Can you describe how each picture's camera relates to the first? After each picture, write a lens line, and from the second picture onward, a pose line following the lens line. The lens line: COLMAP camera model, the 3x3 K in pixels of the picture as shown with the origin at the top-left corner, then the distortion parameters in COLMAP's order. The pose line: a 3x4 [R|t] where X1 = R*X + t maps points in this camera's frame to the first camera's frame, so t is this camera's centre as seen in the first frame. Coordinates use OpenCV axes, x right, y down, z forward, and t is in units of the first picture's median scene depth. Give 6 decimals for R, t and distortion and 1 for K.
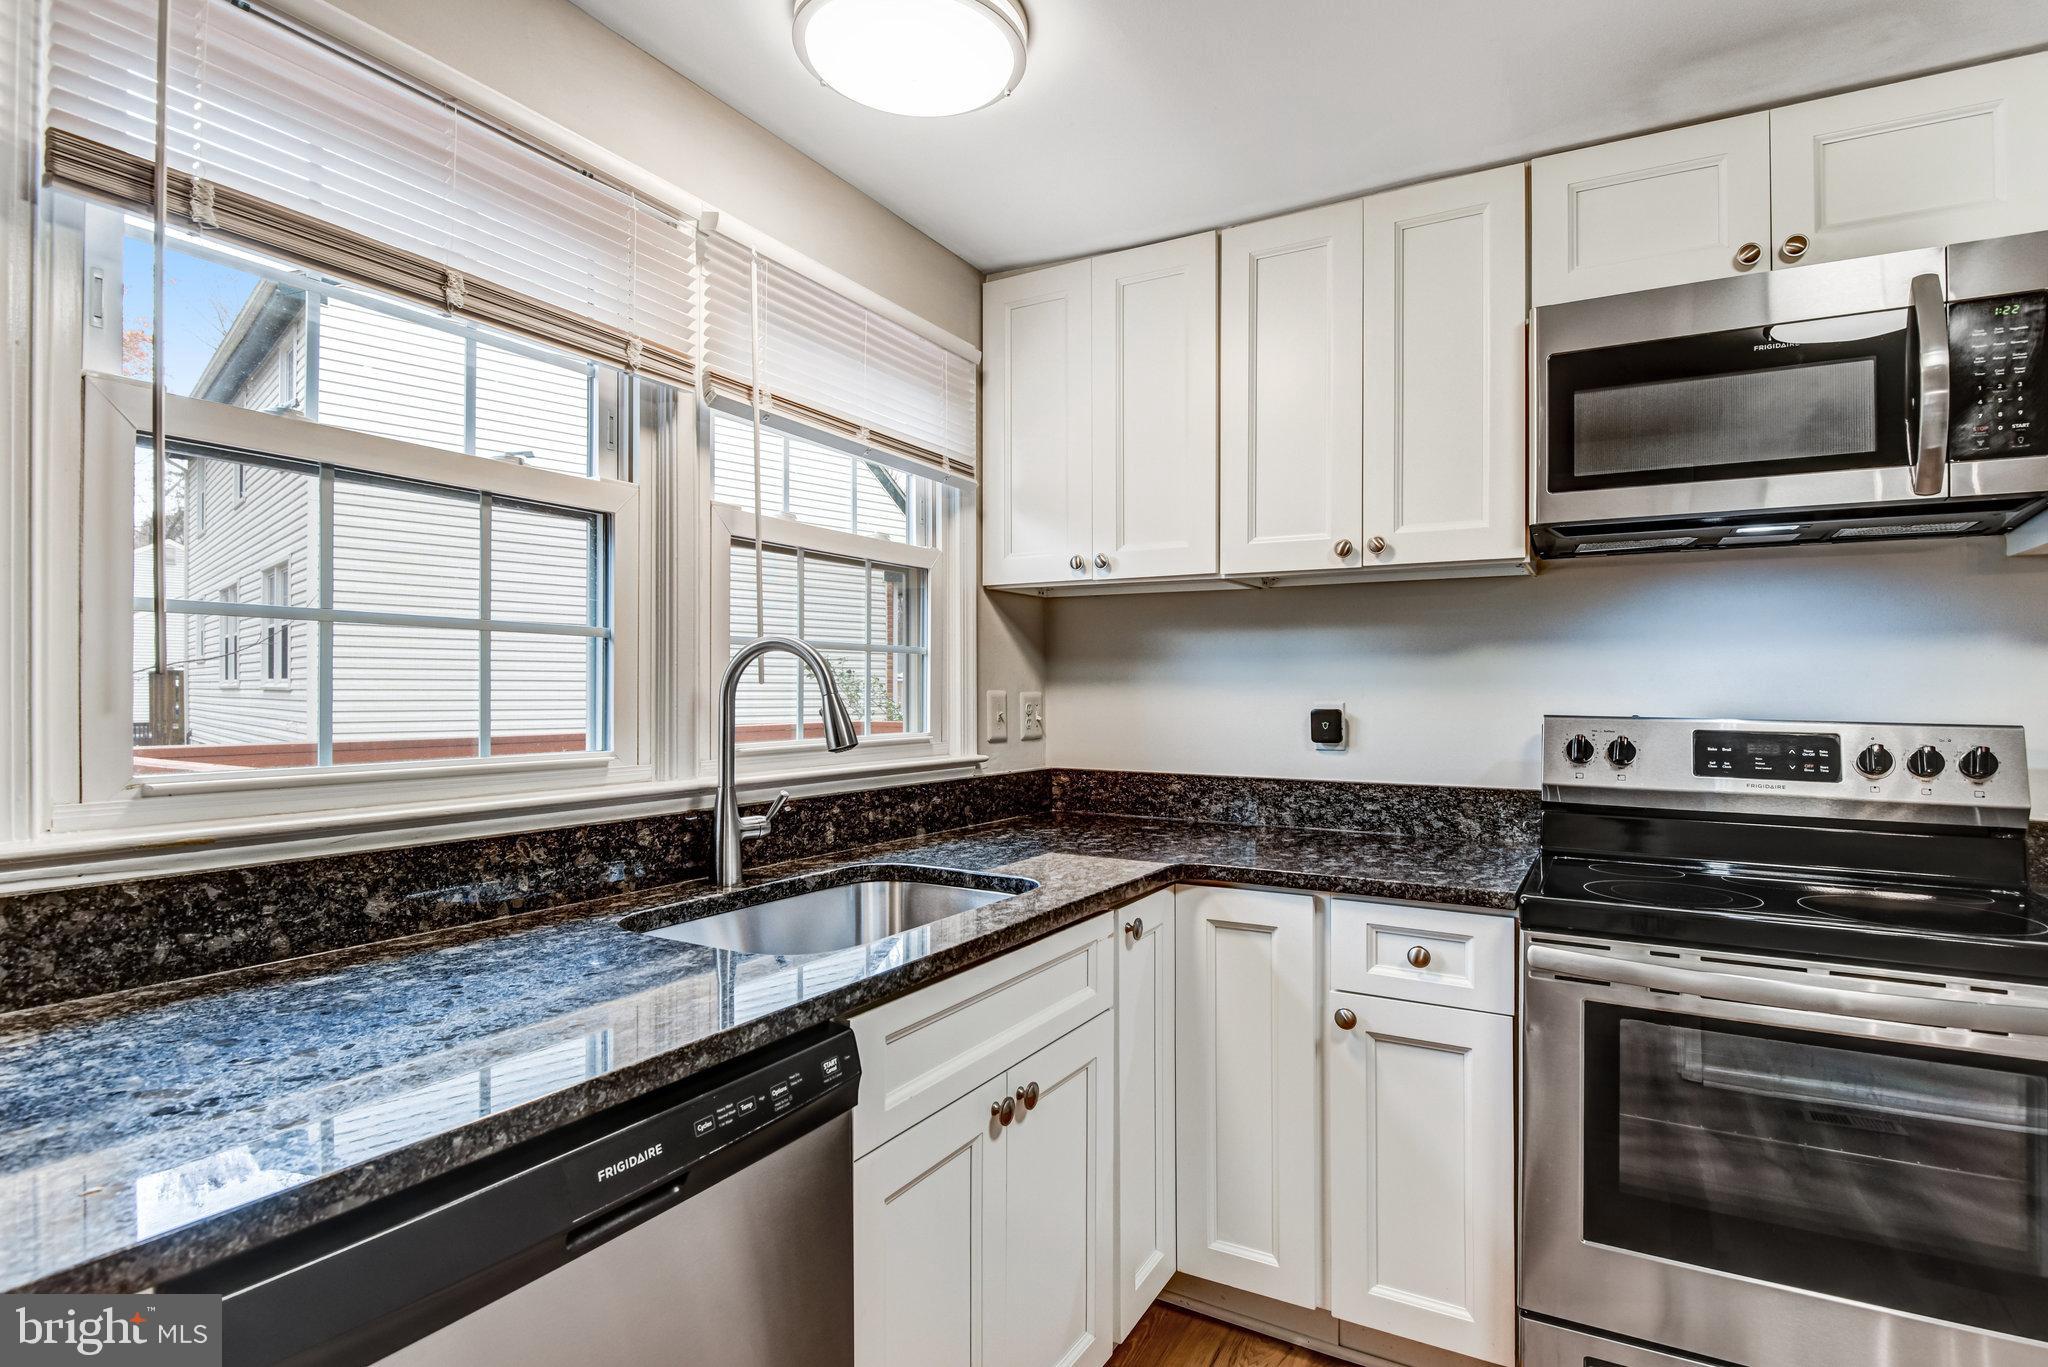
lens RADIAL K [[1006.6, 0, 985.5], [0, 1006.6, 704.1], [0, 0, 1]] dist [-0.009643, -0.006798]
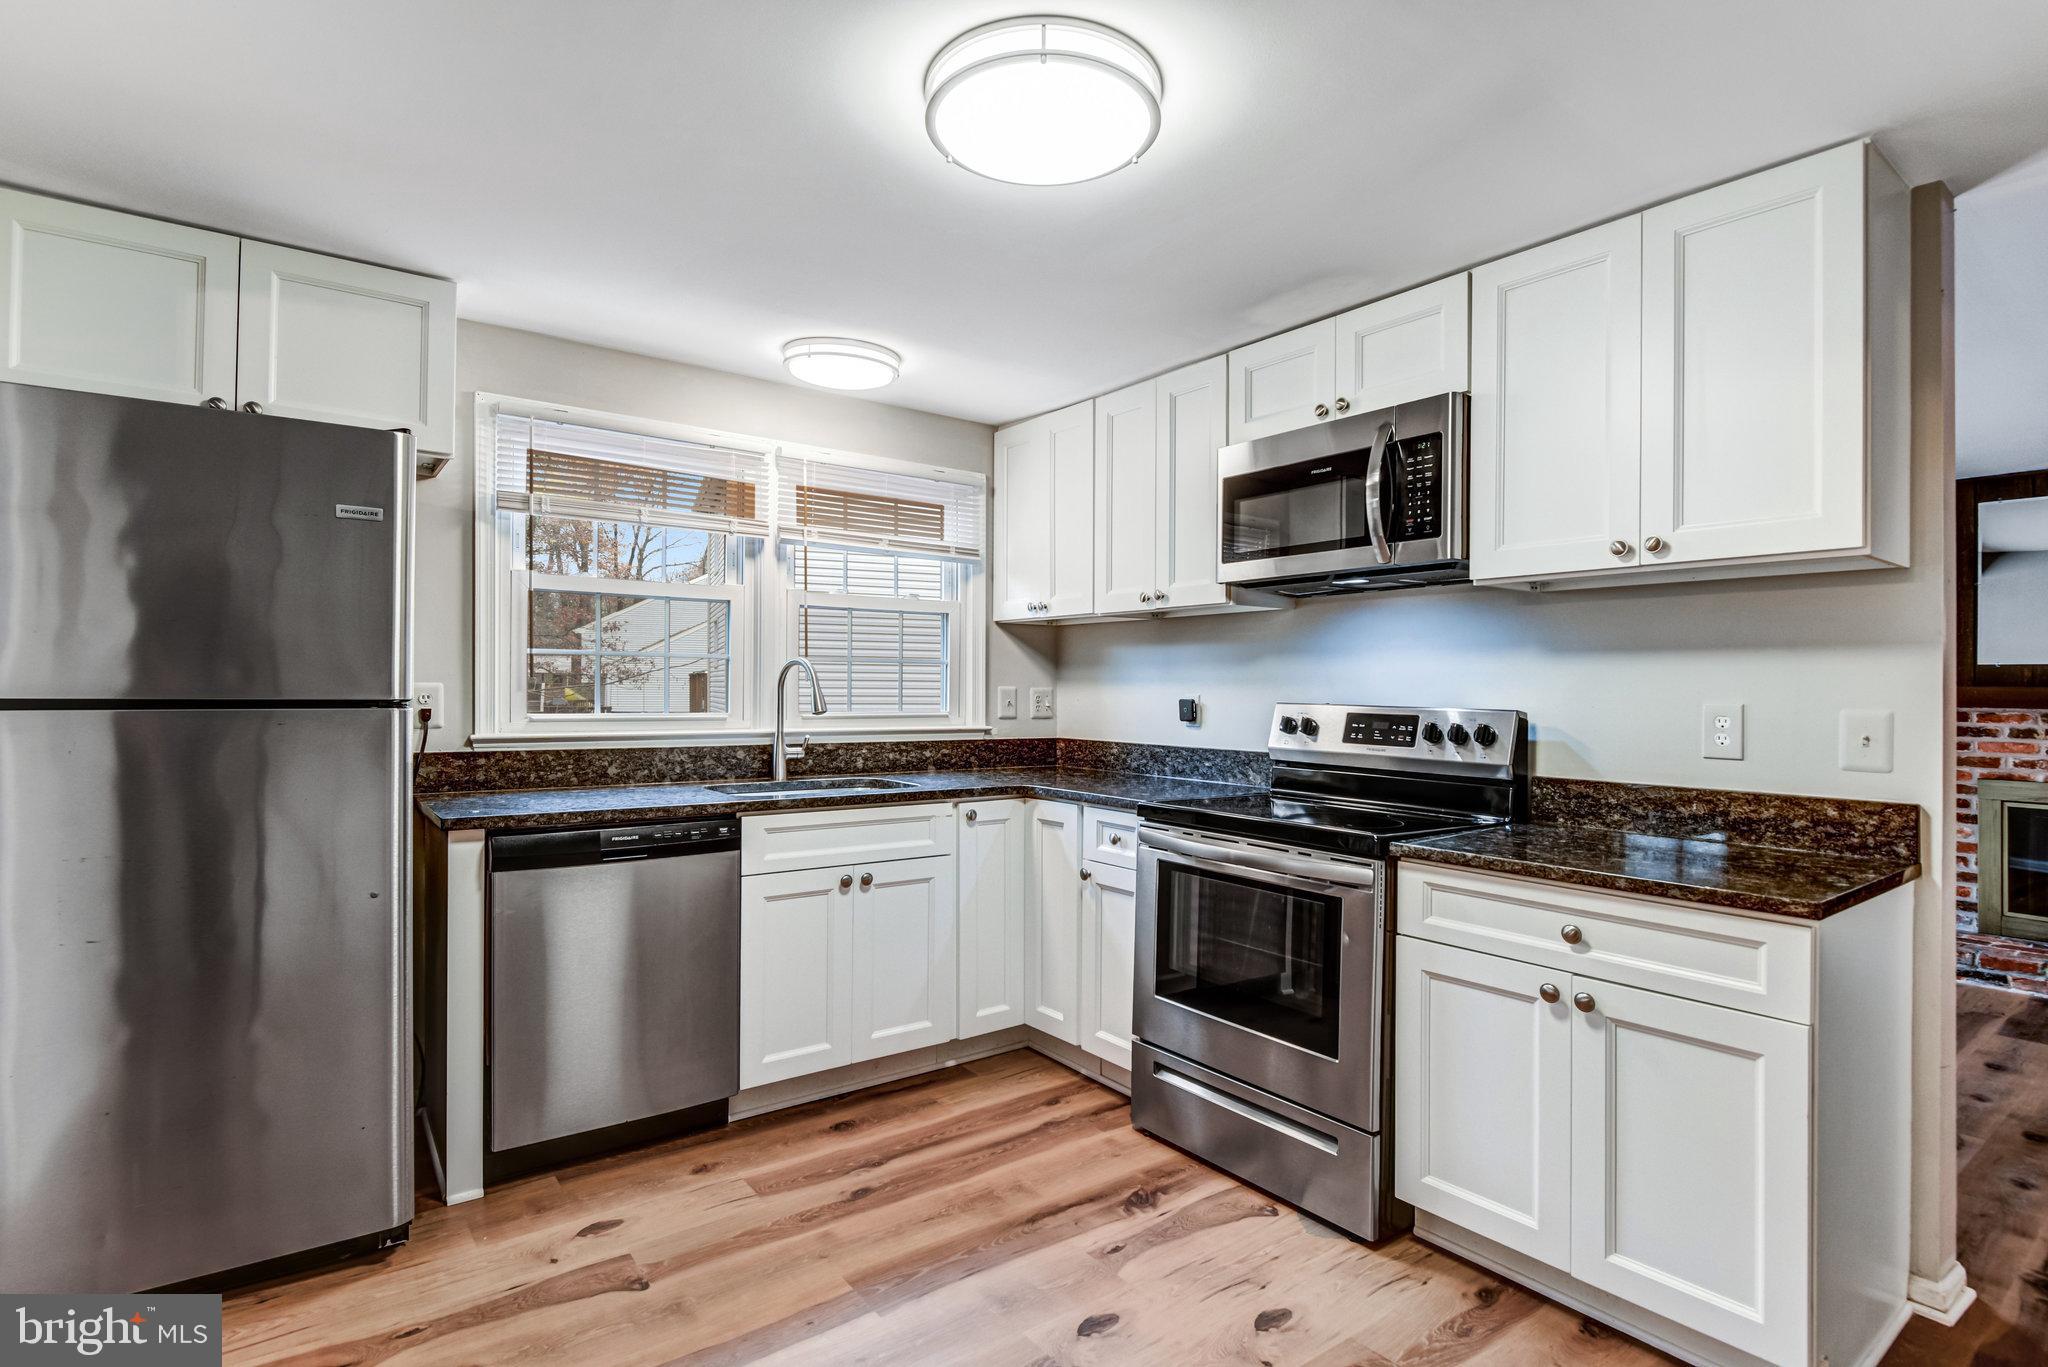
lens RADIAL K [[1006.6, 0, 1027.5], [0, 1006.6, 698.8], [0, 0, 1]] dist [-0.009643, -0.006798]
pose [[0.921930, 0.007879, -0.387277, 0.877252], [-0.010095, 0.999942, -0.003687, 0.015798], [0.387226, 0.007309, 0.921956, -0.601985]]
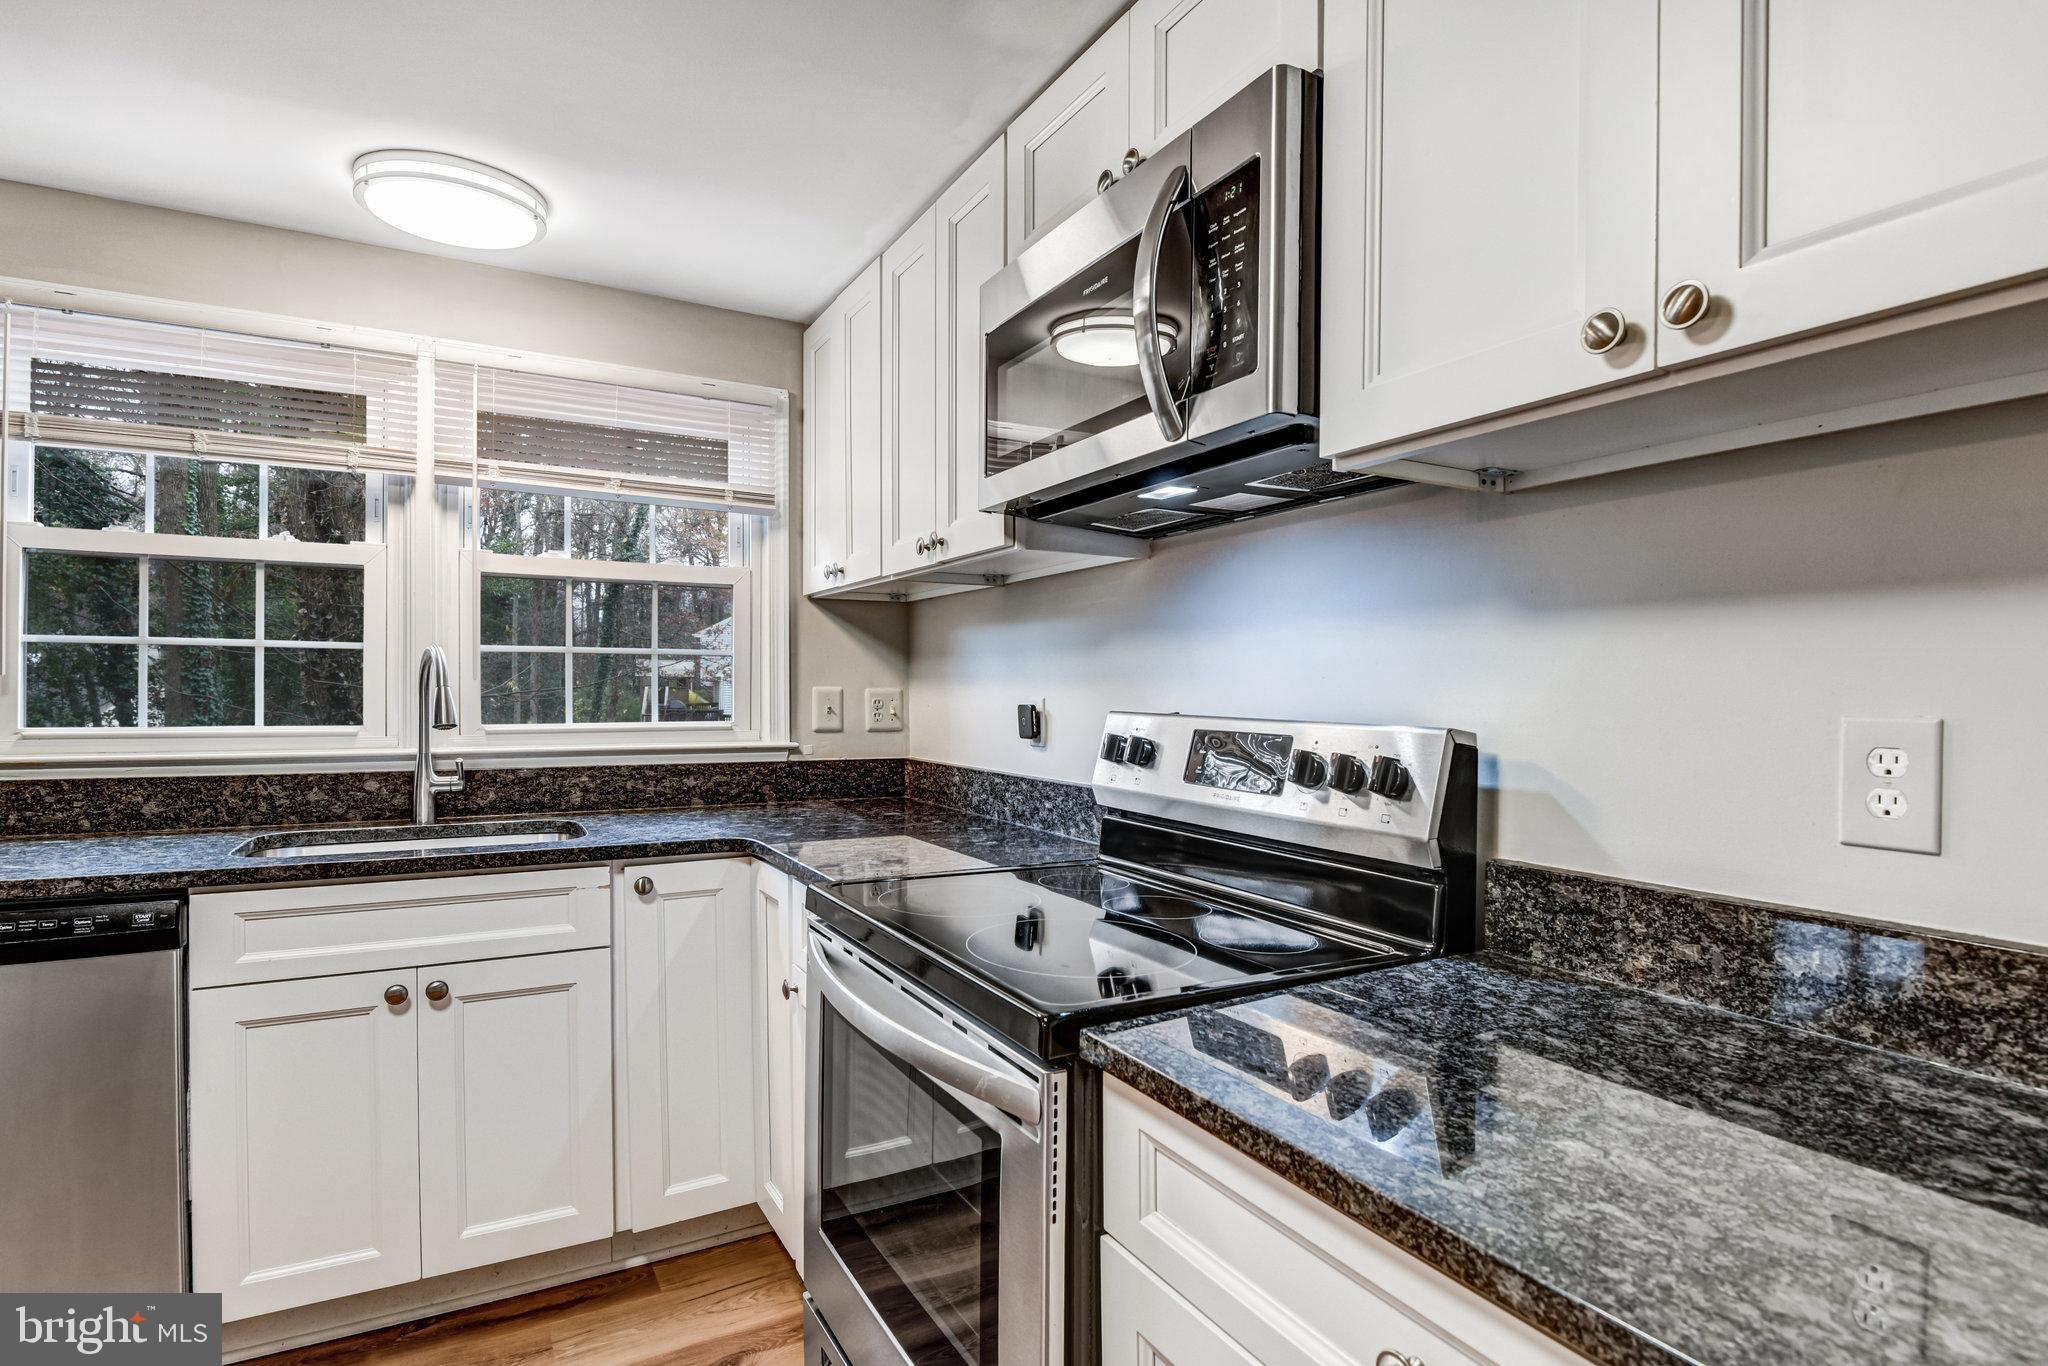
lens RADIAL K [[1006.6, 0, 1058.7], [0, 1006.6, 686.5], [0, 0, 1]] dist [-0.009643, -0.006798]
pose [[0.873343, -0.001683, -0.487102, 1.059512], [-0.008425, 0.999792, -0.018559, 0.007077], [0.487032, 0.020313, 0.873148, 0.186052]]
